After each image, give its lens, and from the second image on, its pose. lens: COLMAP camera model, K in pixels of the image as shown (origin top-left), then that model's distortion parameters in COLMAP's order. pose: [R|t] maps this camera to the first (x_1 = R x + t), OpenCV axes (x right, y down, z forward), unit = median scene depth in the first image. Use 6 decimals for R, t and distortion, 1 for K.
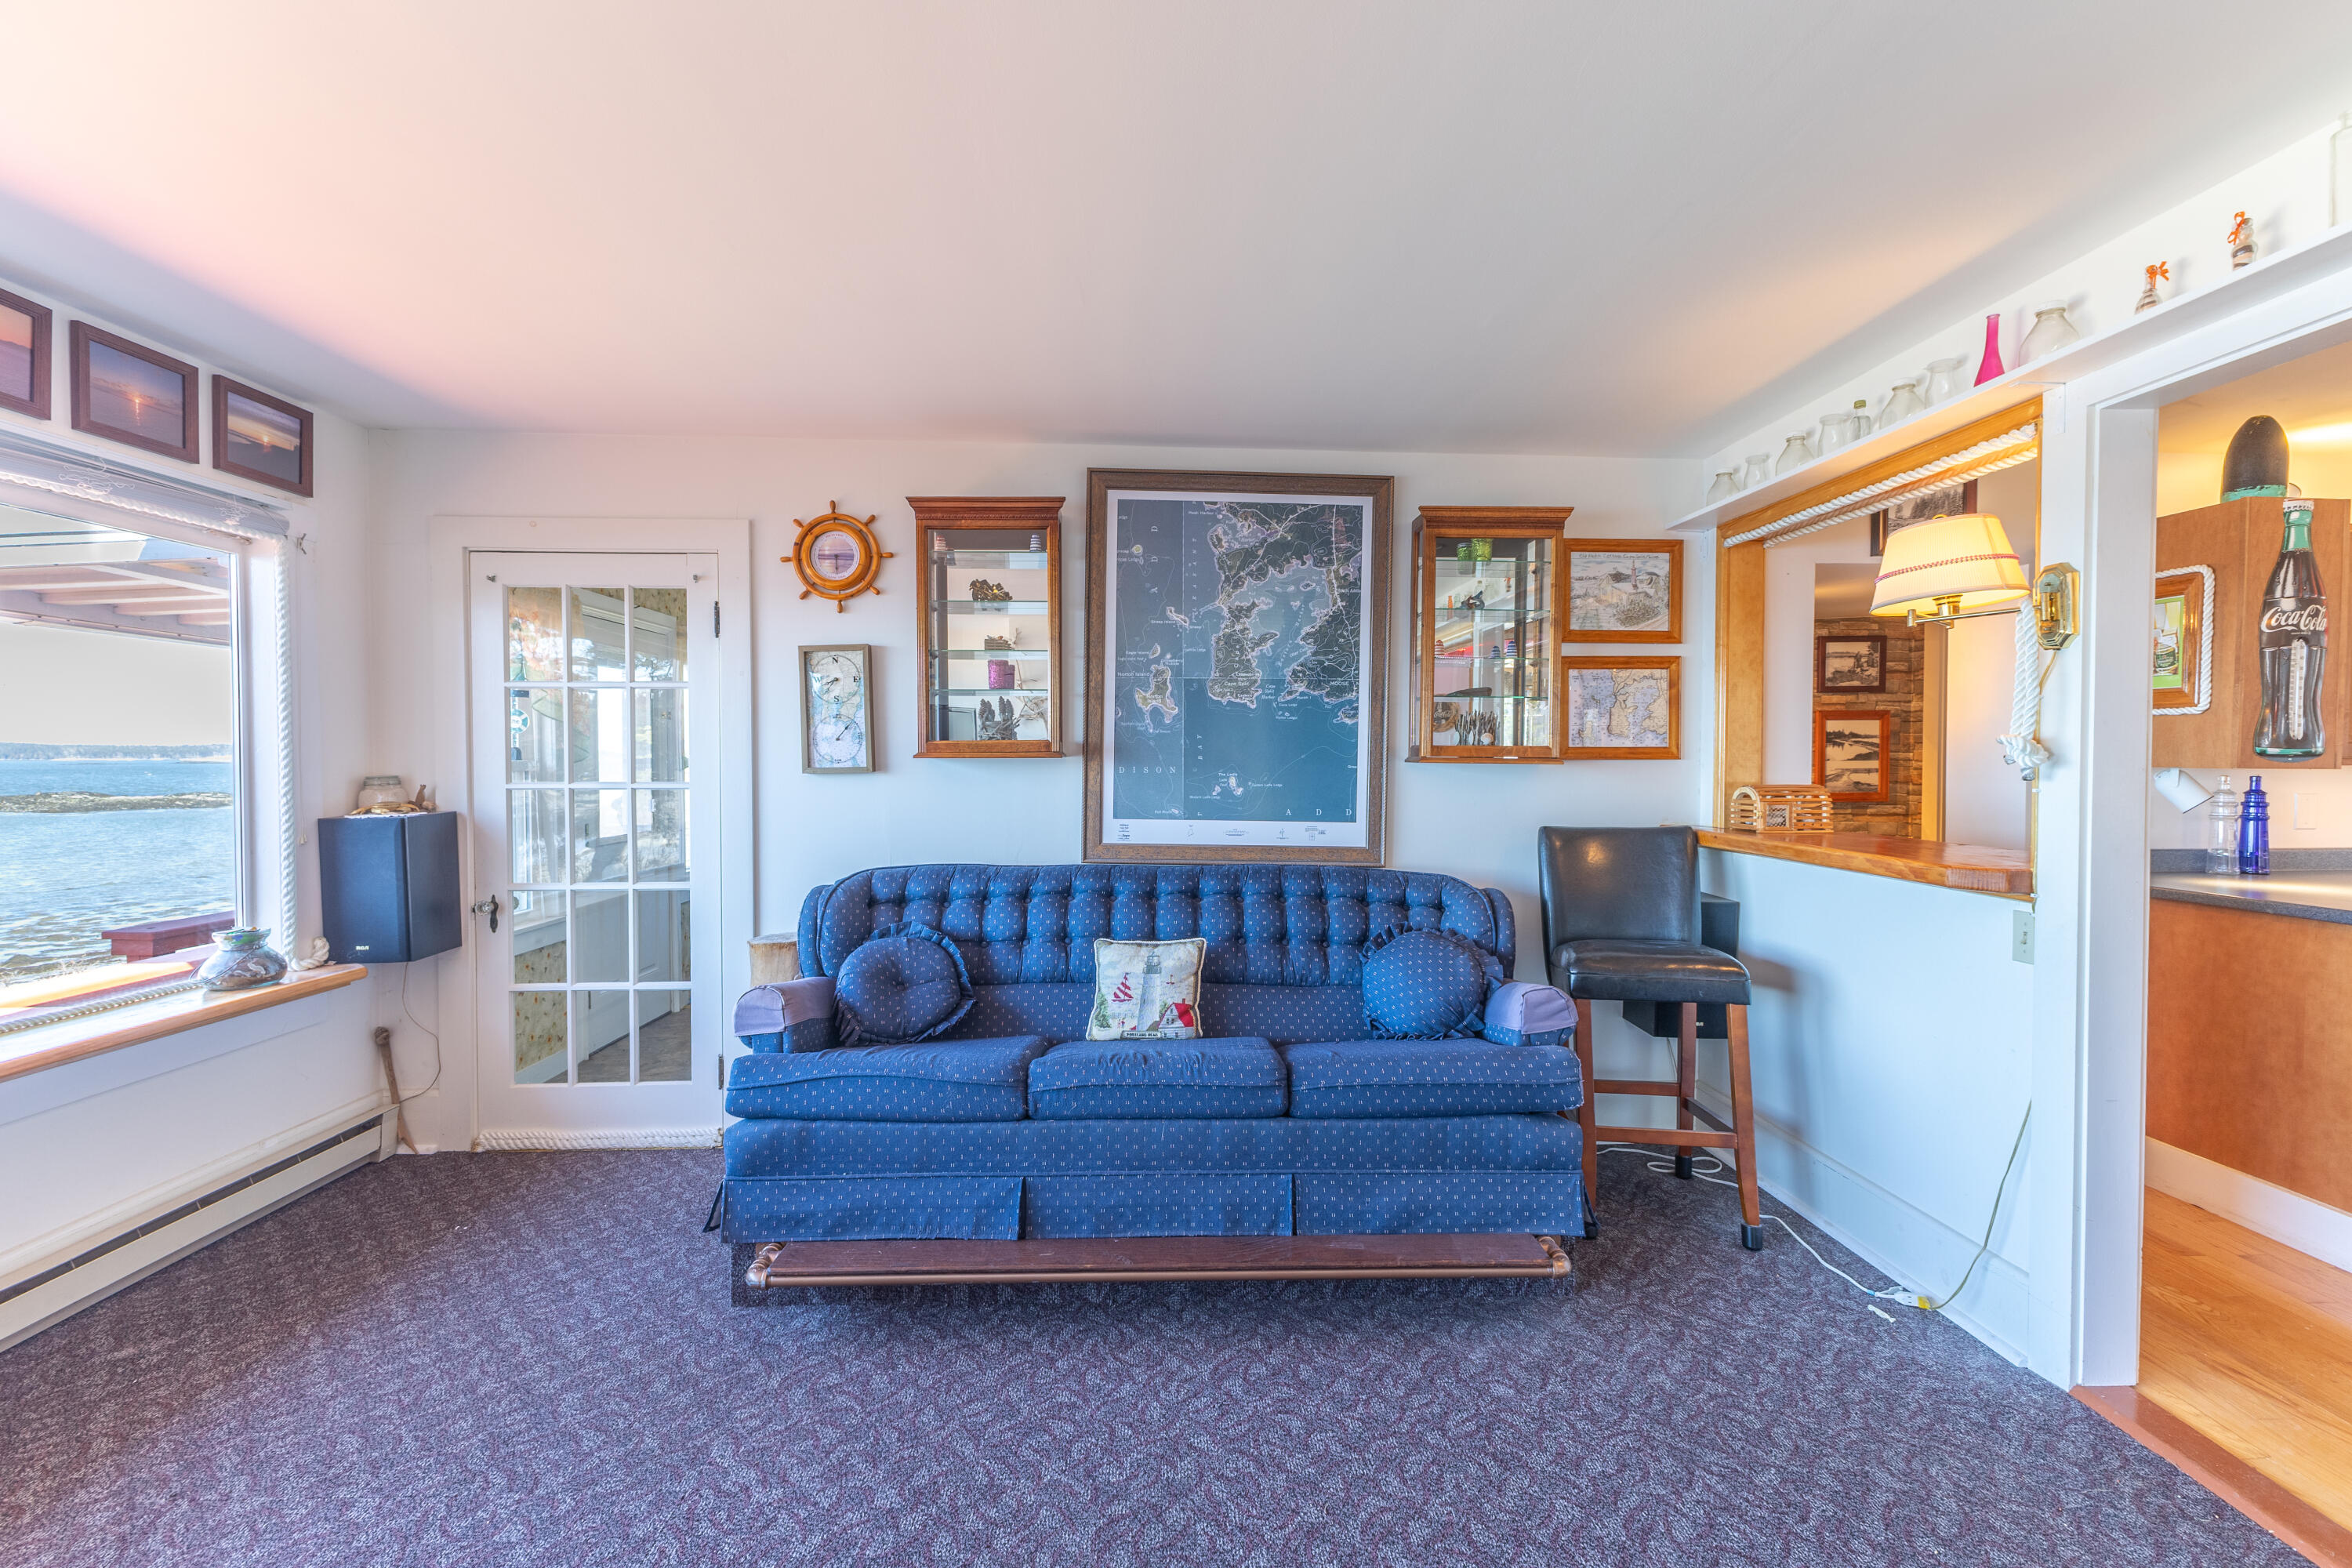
lens RADIAL K [[1006.2, 0, 1179.2], [0, 1006.2, 778.6], [0, 0, 1]] dist [0.005622, 0.000033]
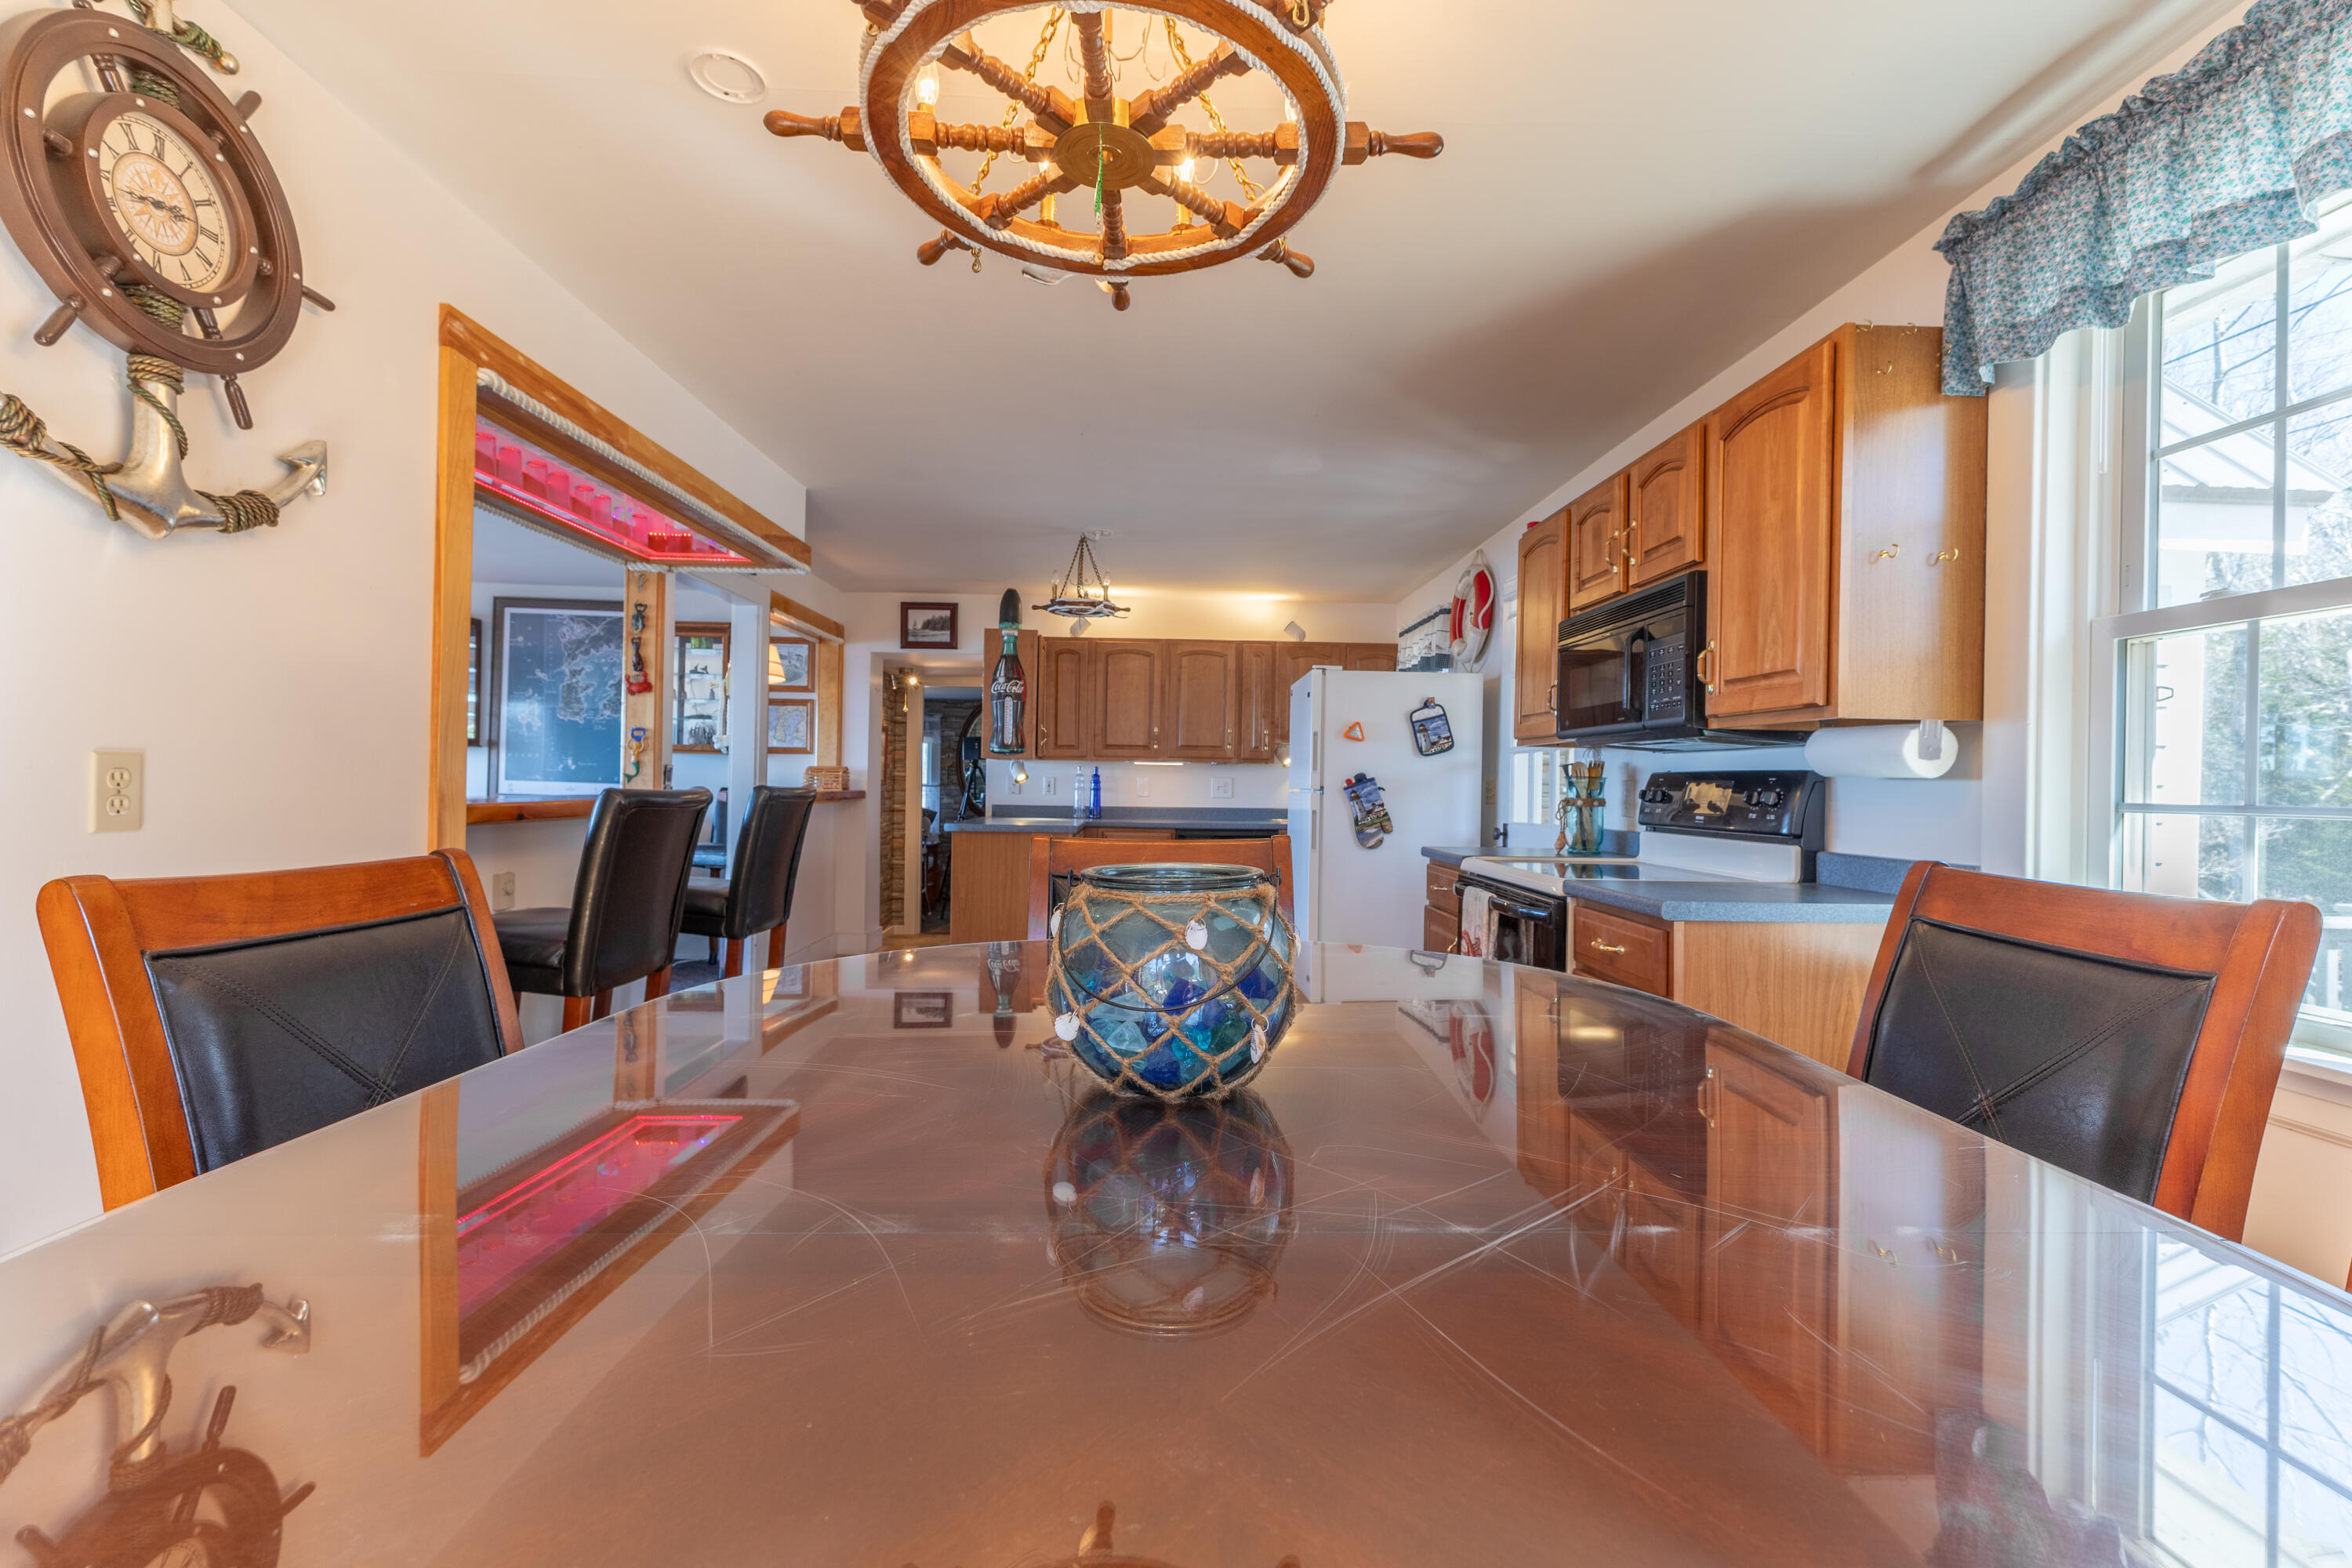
lens RADIAL K [[1006.2, 0, 1179.2], [0, 1006.2, 778.6], [0, 0, 1]] dist [0.005622, 0.000033]
pose [[0.999827, 0.015995, -0.009476, 1.228386], [-0.016259, 0.999462, -0.028488, 0.070578], [0.009015, 0.028637, 0.999549, -0.888711]]
